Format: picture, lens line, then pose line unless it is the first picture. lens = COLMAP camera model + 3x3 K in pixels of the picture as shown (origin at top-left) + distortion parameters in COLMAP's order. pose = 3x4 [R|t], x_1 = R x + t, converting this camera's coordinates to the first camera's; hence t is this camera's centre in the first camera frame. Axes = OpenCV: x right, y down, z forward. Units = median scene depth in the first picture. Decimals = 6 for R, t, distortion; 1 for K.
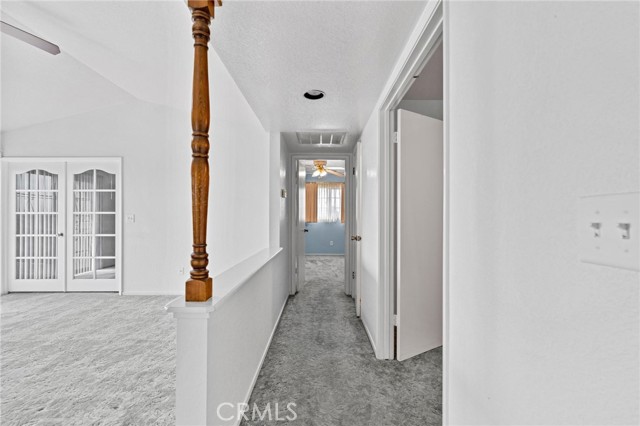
lens RADIAL K [[253.0, 0, 375.1], [0, 253.0, 219.4], [0, 0, 1]] dist [0.001256, 0.000373]
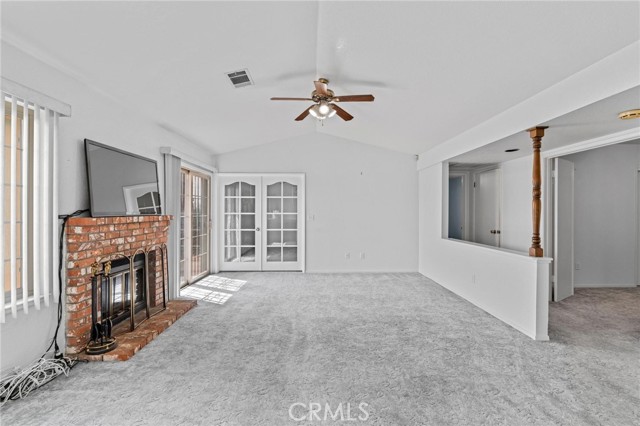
lens RADIAL K [[287.0, 0, 320.0], [0, 287.0, 213.0], [0, 0, 1]] dist [-0.002969, -0.000083]
pose [[0.999720, 0.002015, 0.023595, -0.942760], [-0.002109, 0.999990, 0.003959, -0.035316], [-0.023587, -0.004007, 0.999714, -0.560585]]
